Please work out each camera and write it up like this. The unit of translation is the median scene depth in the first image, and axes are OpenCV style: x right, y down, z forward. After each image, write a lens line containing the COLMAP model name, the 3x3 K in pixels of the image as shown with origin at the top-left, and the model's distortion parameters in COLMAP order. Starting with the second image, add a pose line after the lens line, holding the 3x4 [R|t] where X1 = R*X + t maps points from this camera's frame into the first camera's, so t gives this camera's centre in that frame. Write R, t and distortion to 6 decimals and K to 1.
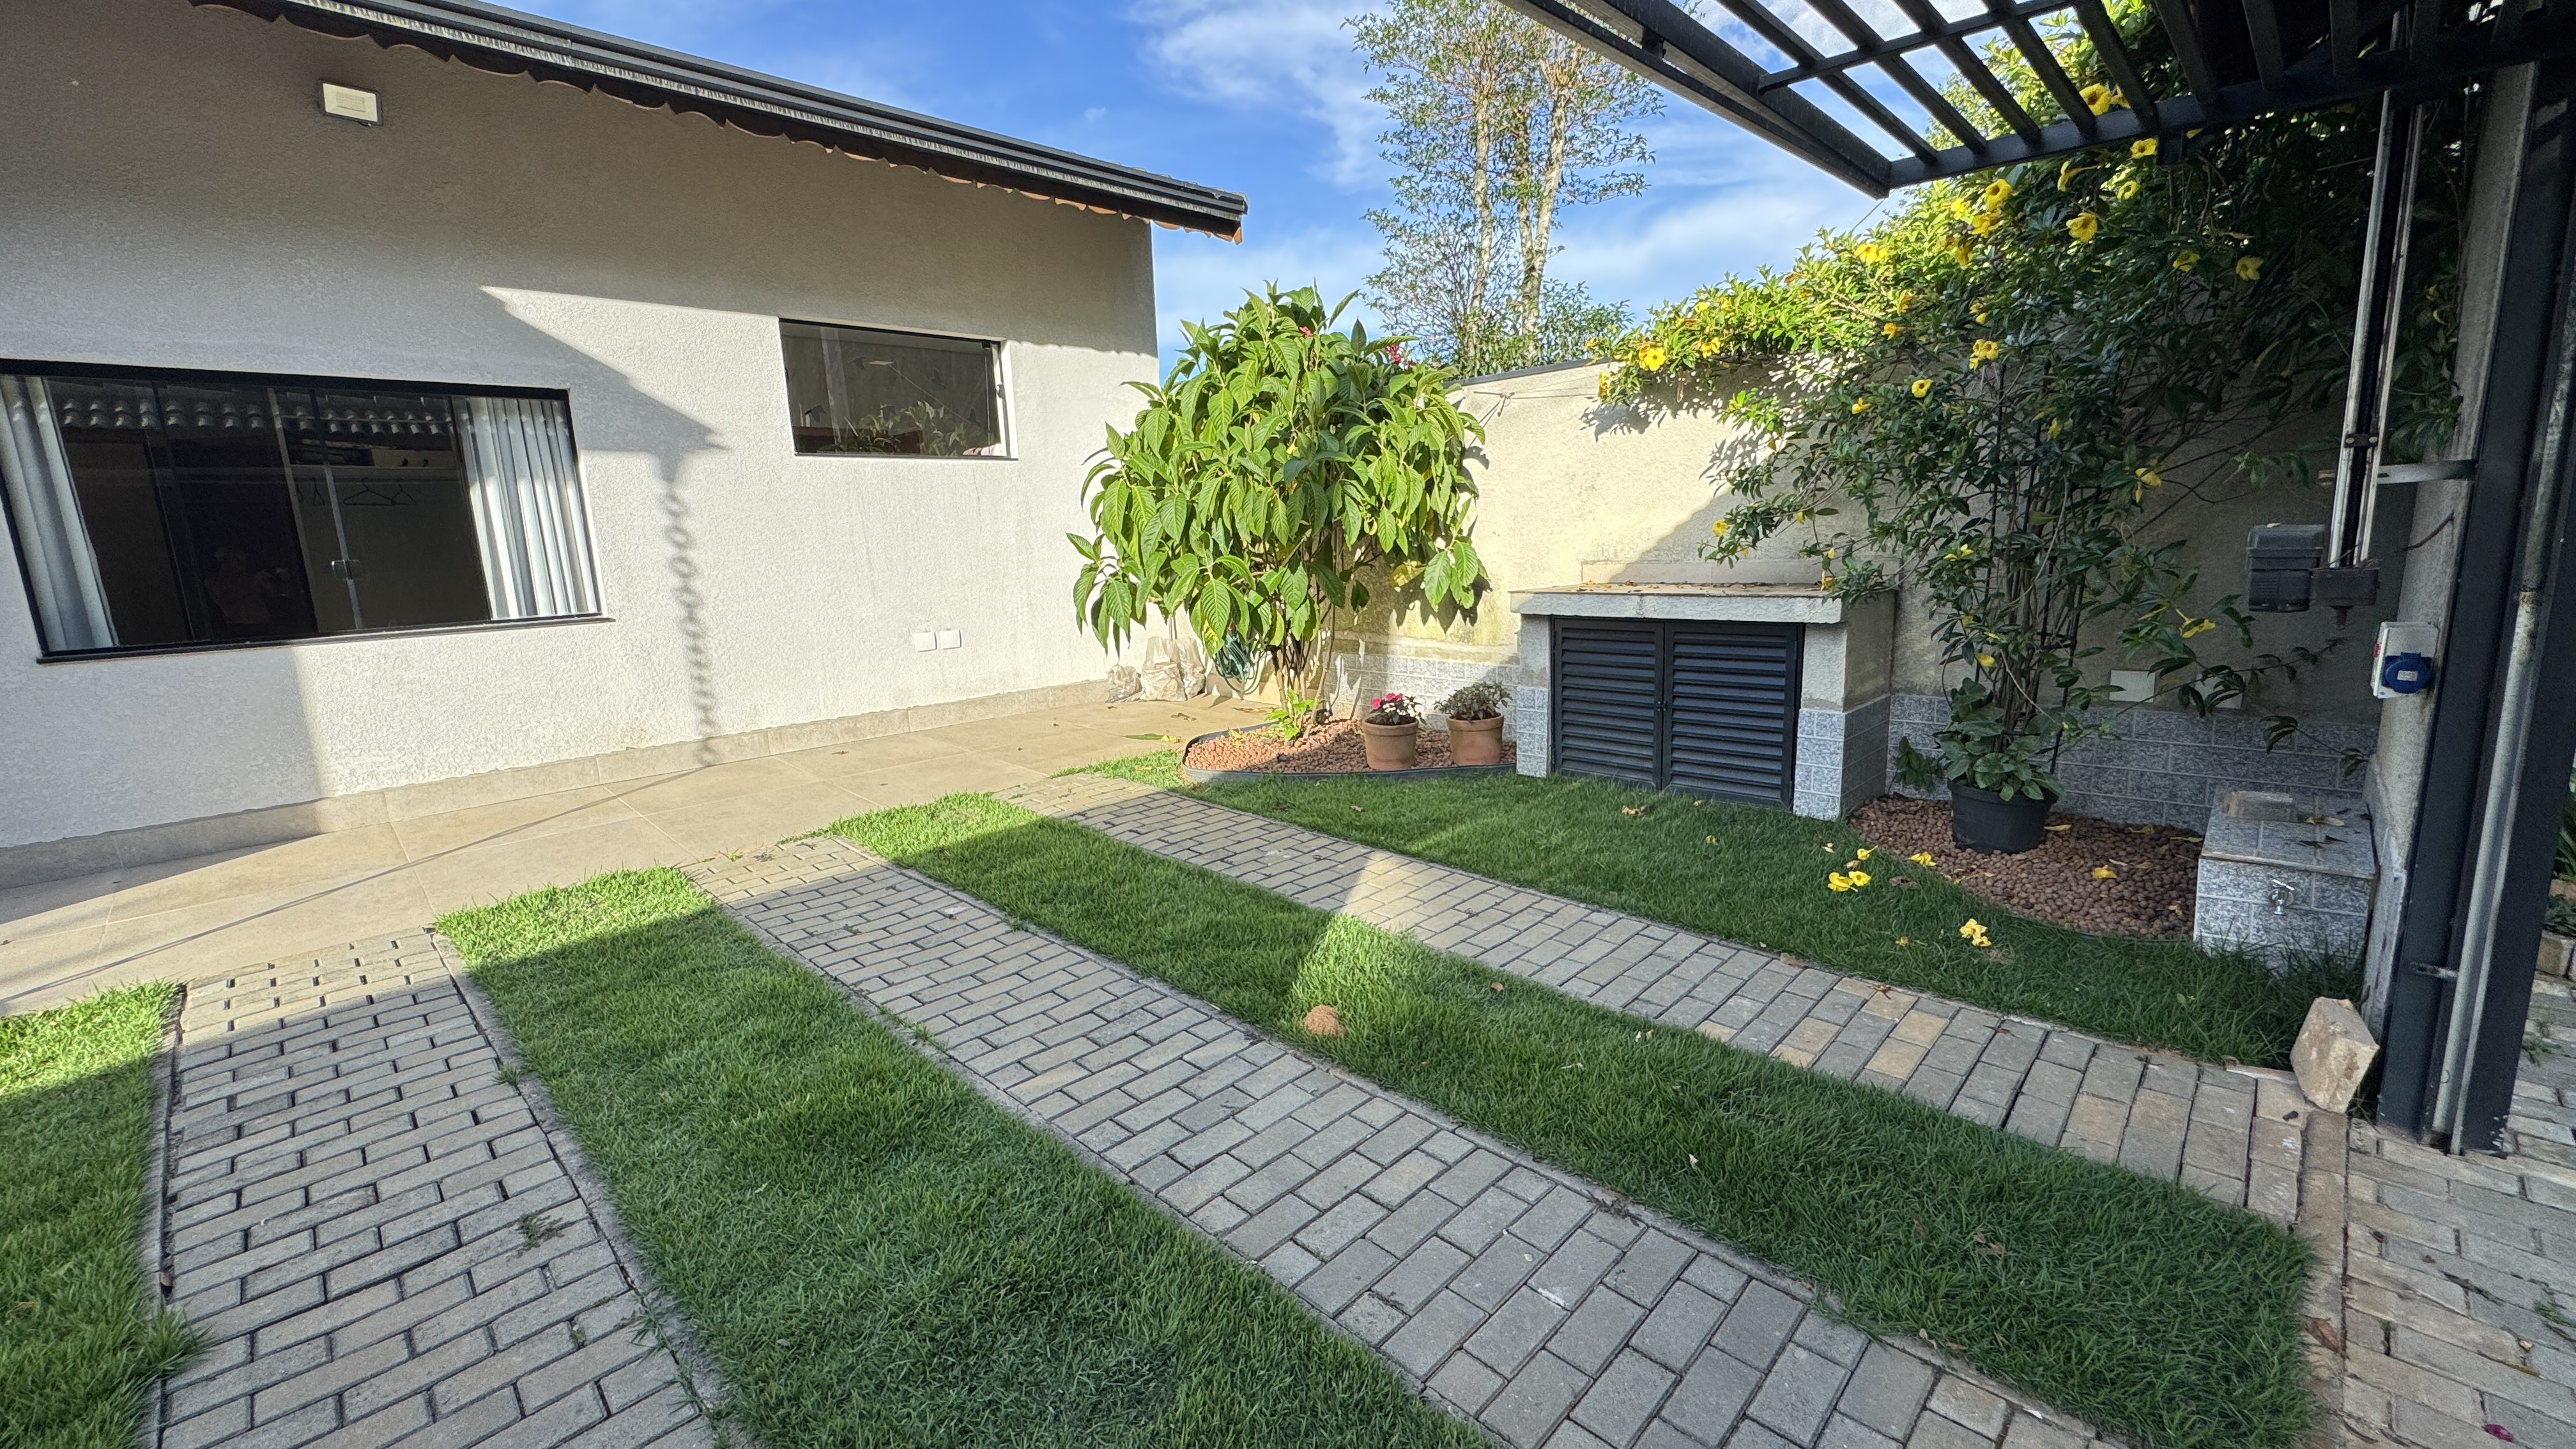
lens RADIAL K [[1033.1, 0, 1289.0], [0, 1033.1, 717.7], [0, 0, 1]] dist [-0.003147, -0.000357]
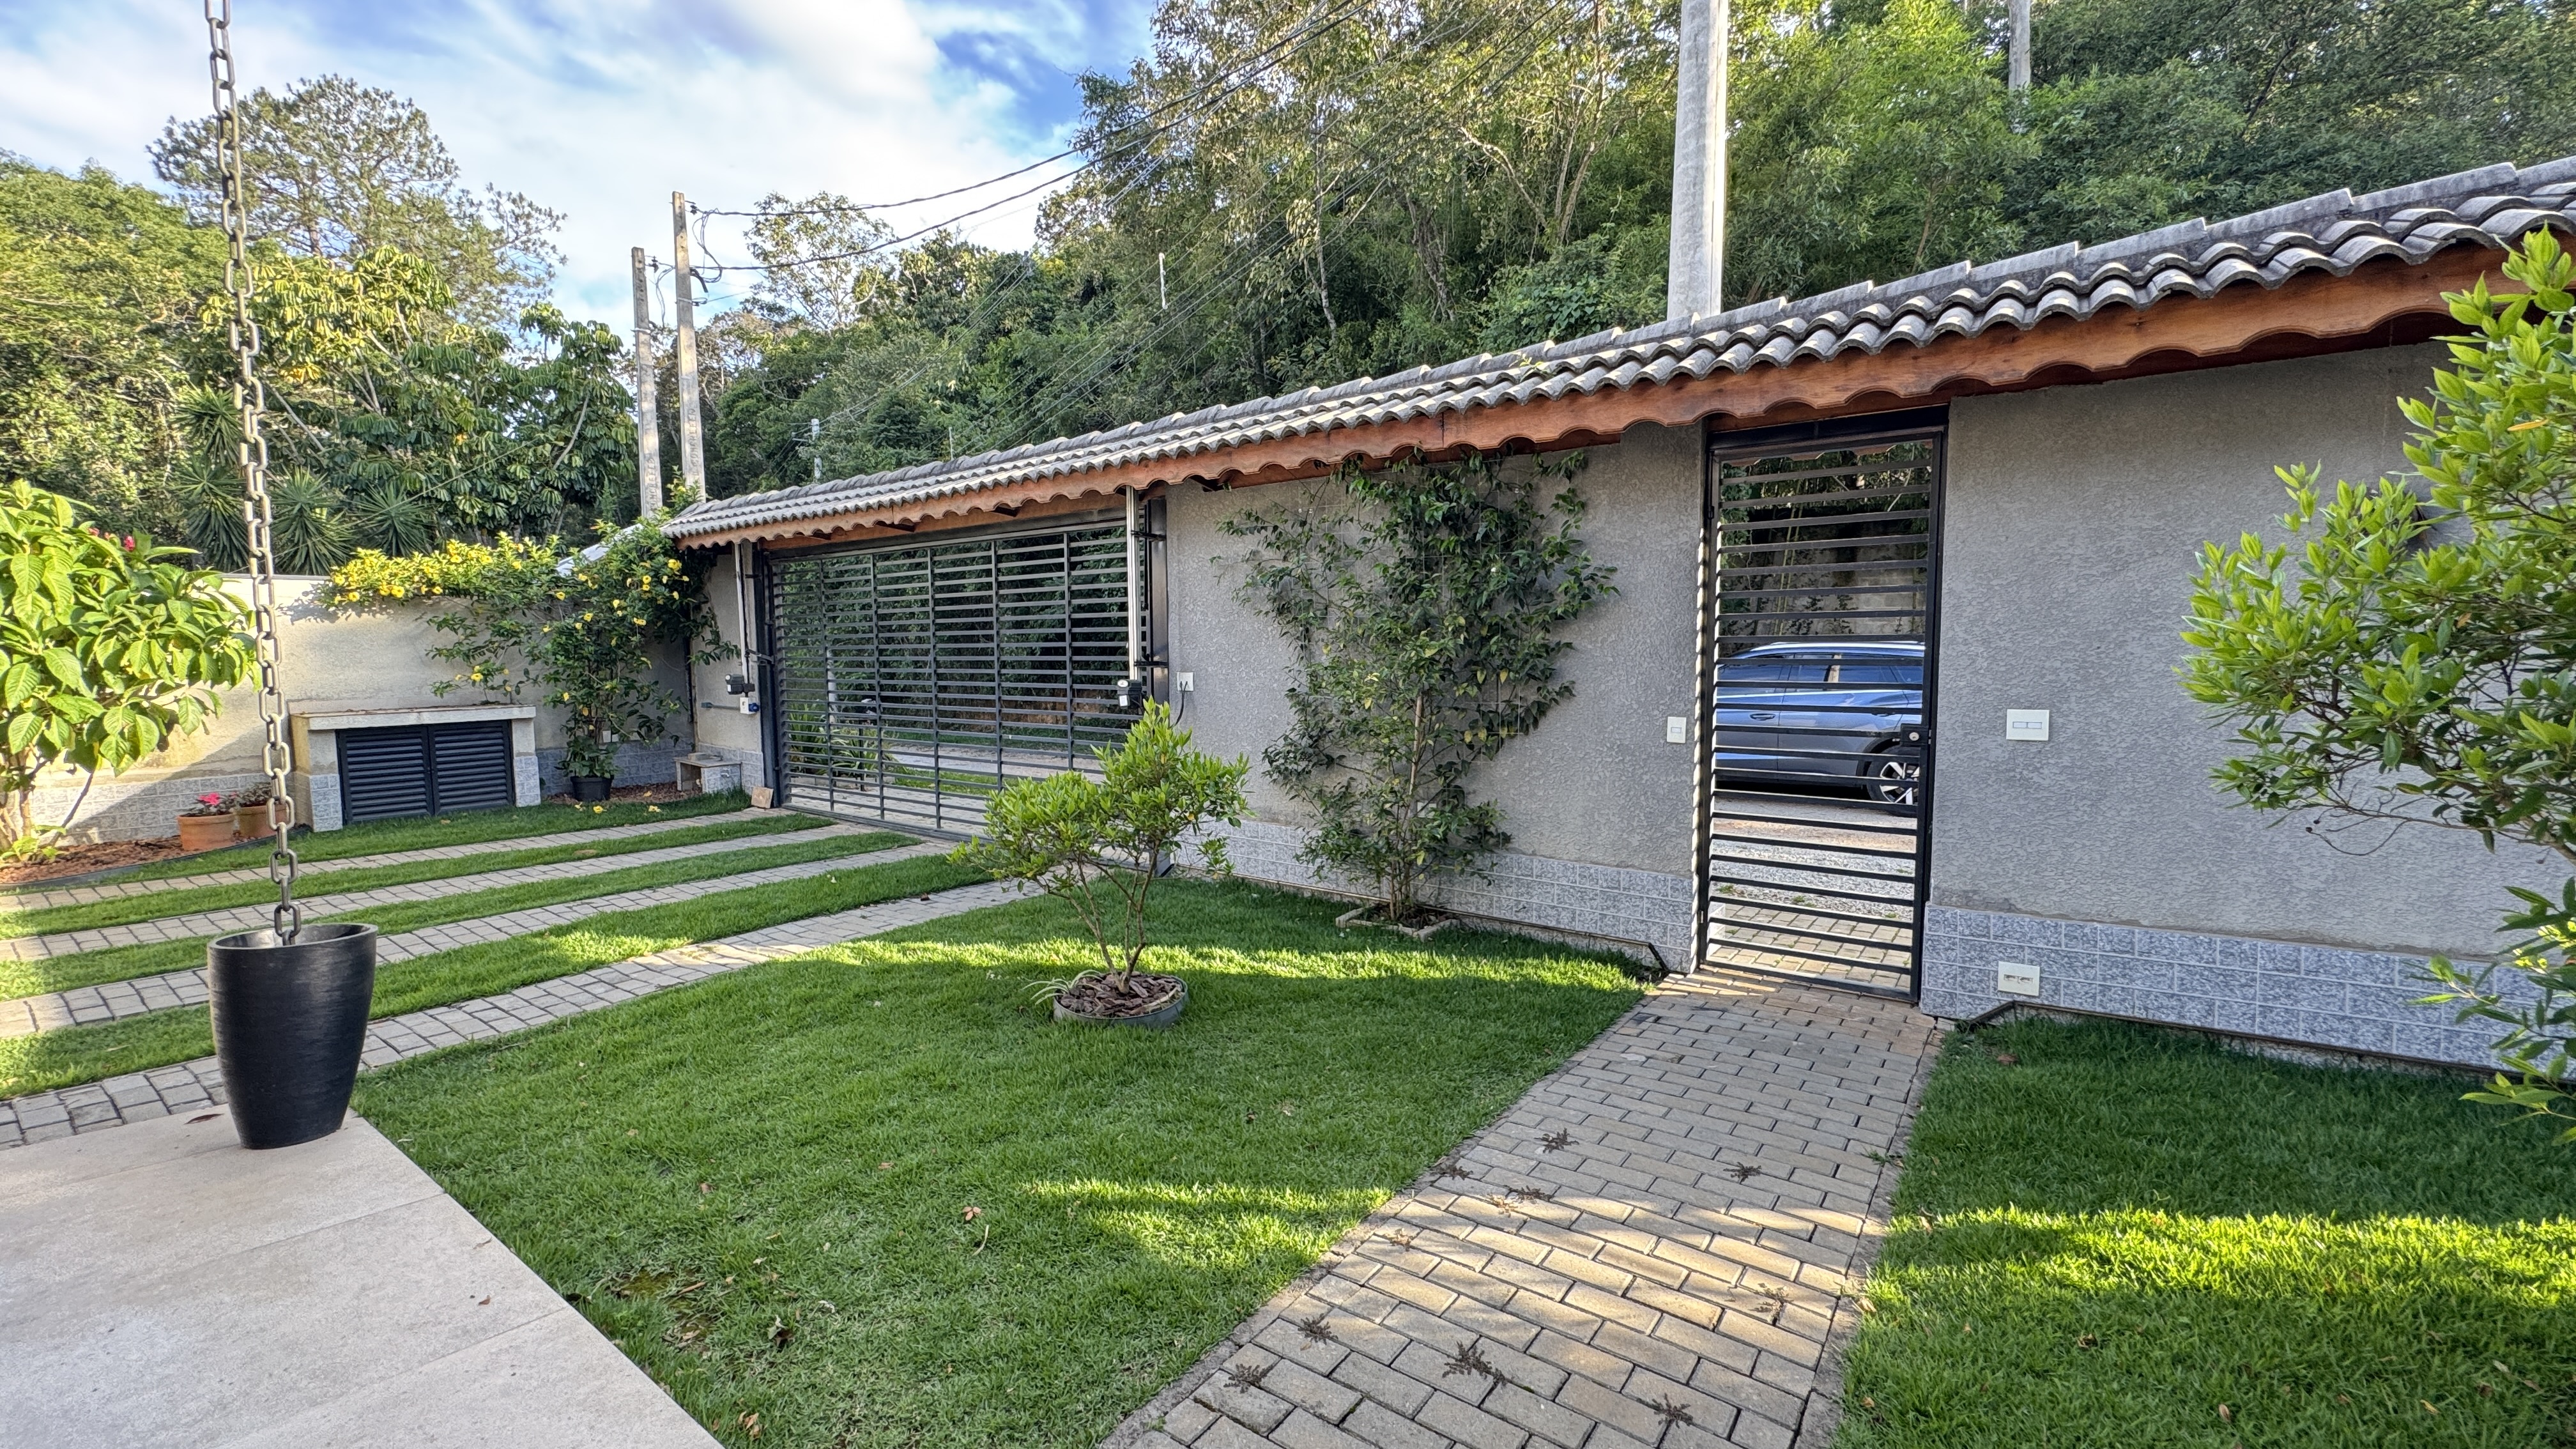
lens RADIAL K [[1033.1, 0, 1289.0], [0, 1033.1, 717.7], [0, 0, 1]] dist [-0.003147, -0.000357]
pose [[-0.143718, -0.026064, 0.989275, -1.888328], [0.195337, 0.979239, 0.054178, 0.108835], [-0.970149, 0.201029, -0.135643, -0.316729]]
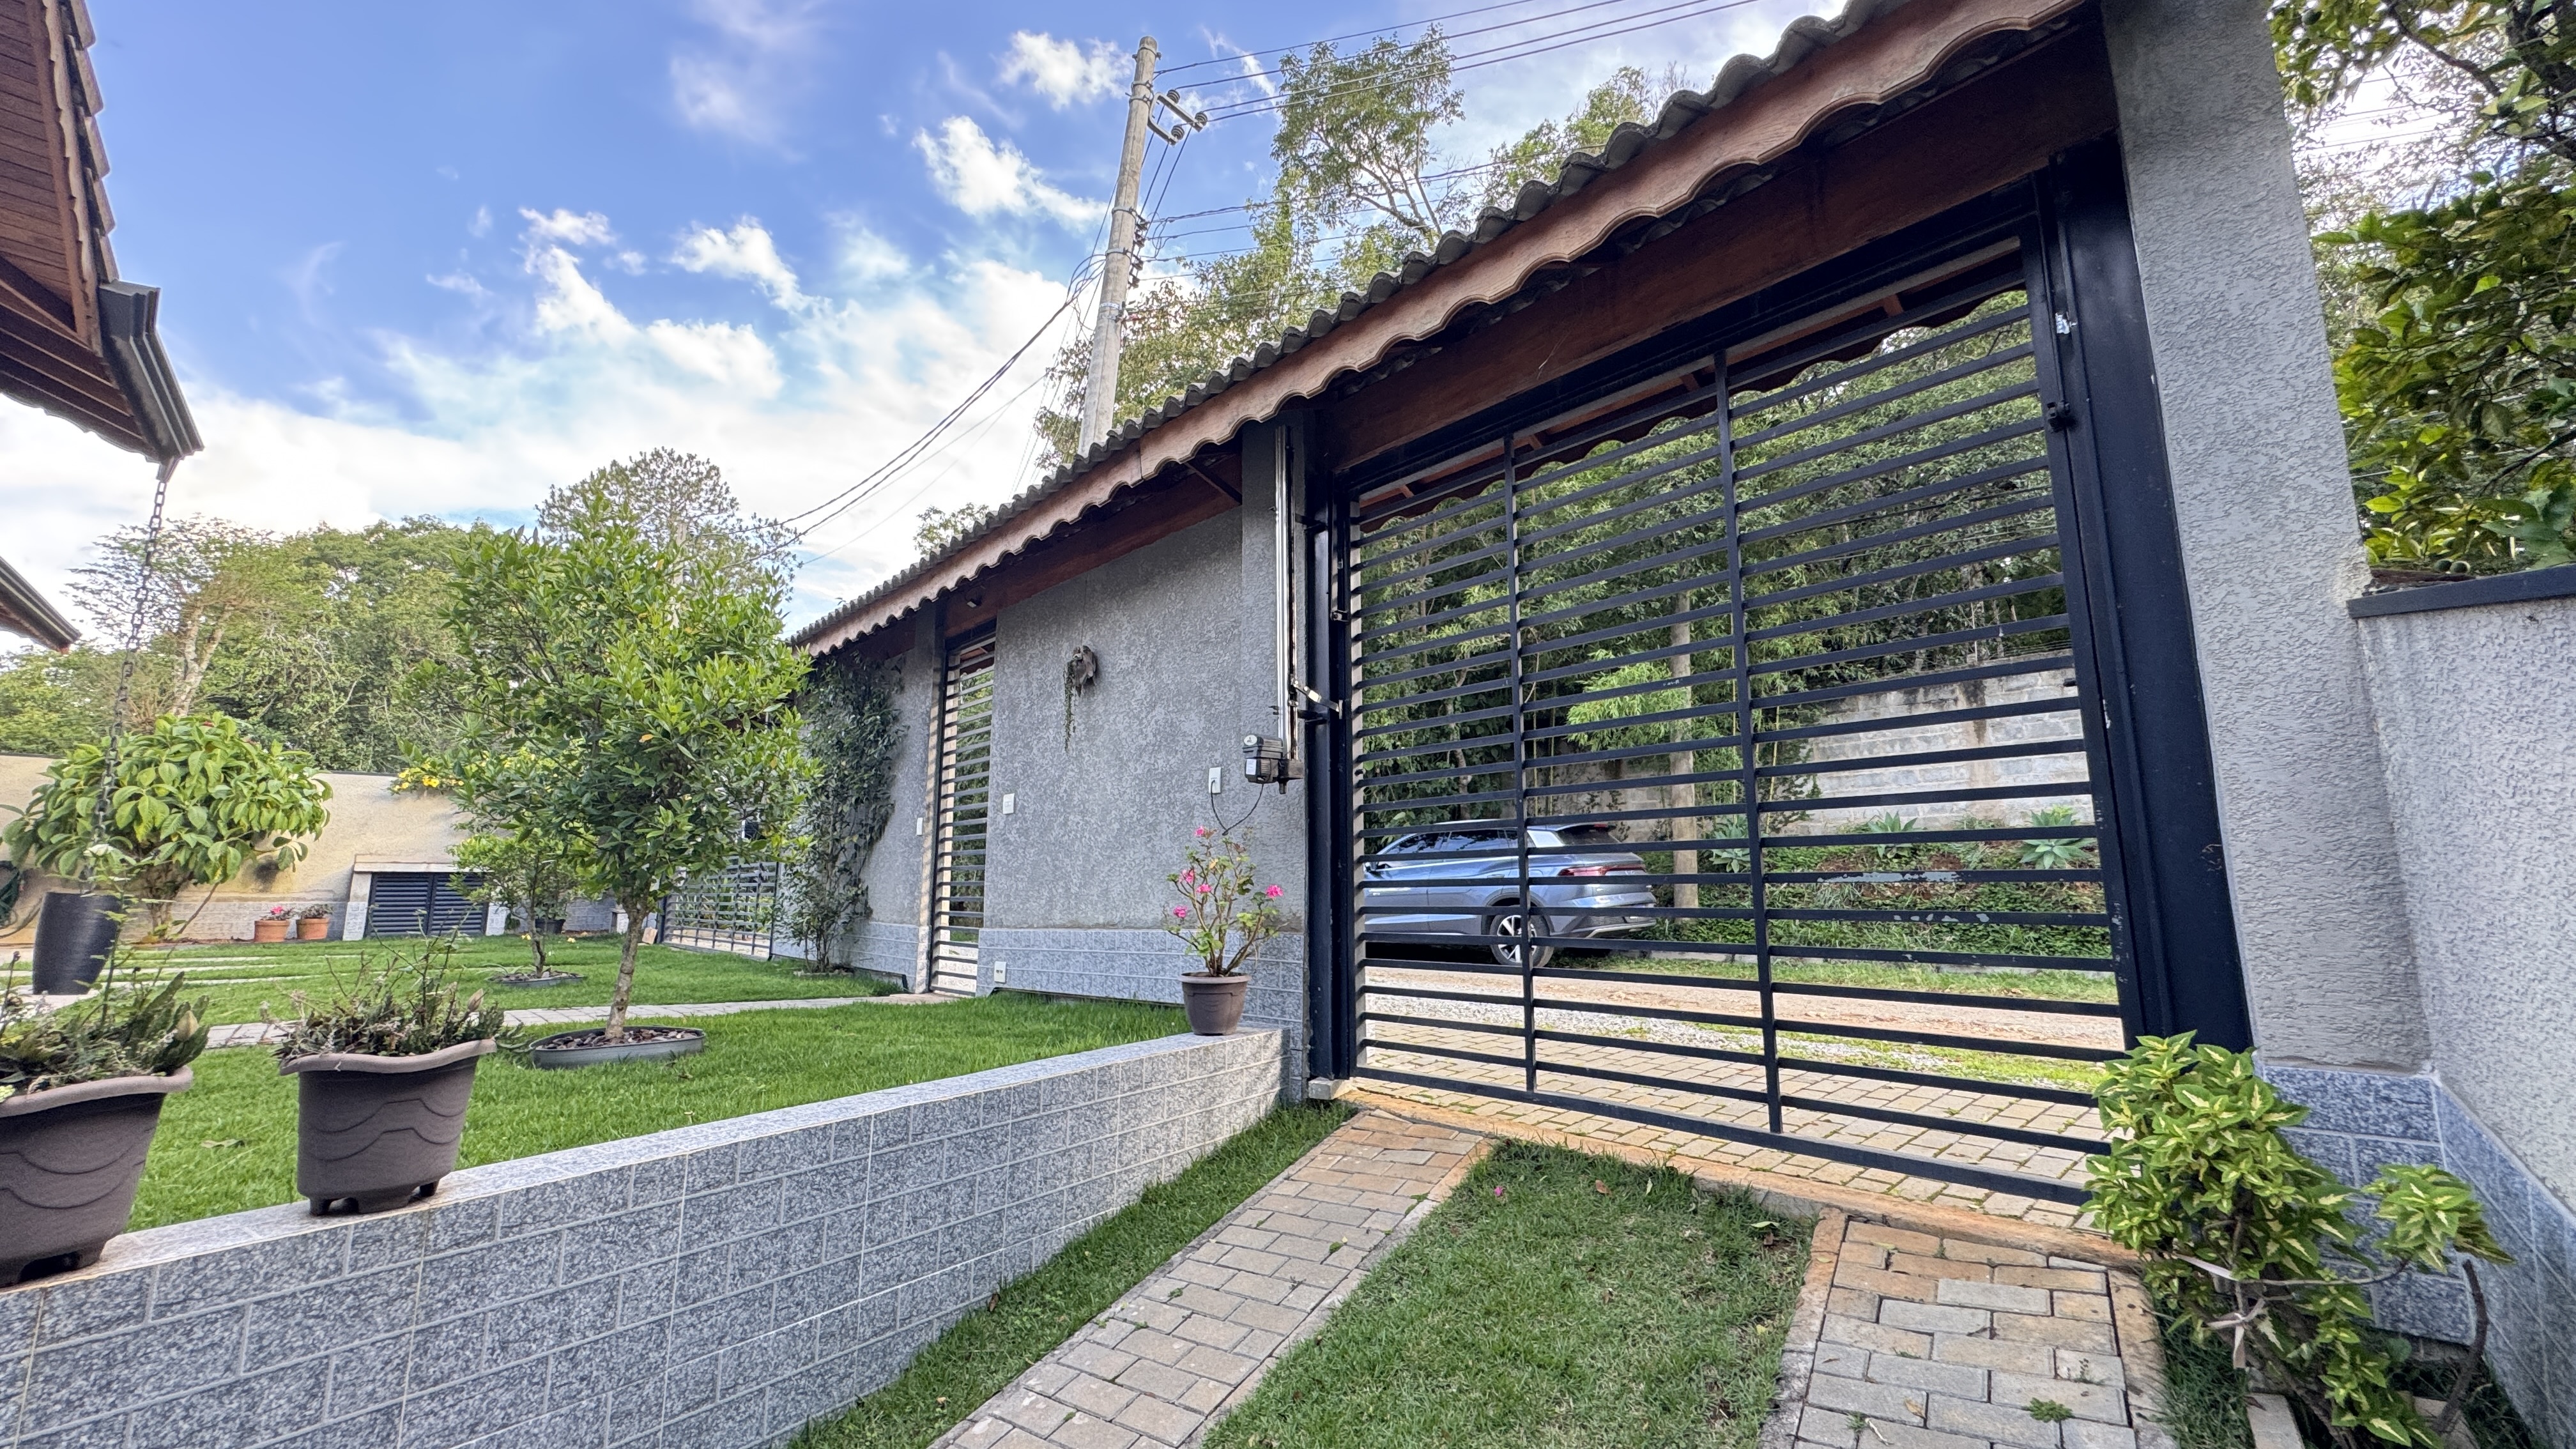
lens RADIAL K [[1033.1, 0, 1289.0], [0, 1033.1, 717.7], [0, 0, 1]] dist [-0.003147, -0.000357]
pose [[0.062248, 0.209580, 0.975808, -2.507116], [0.180341, 0.959249, -0.217528, 0.574104], [-0.981632, 0.189519, 0.021915, -1.547066]]
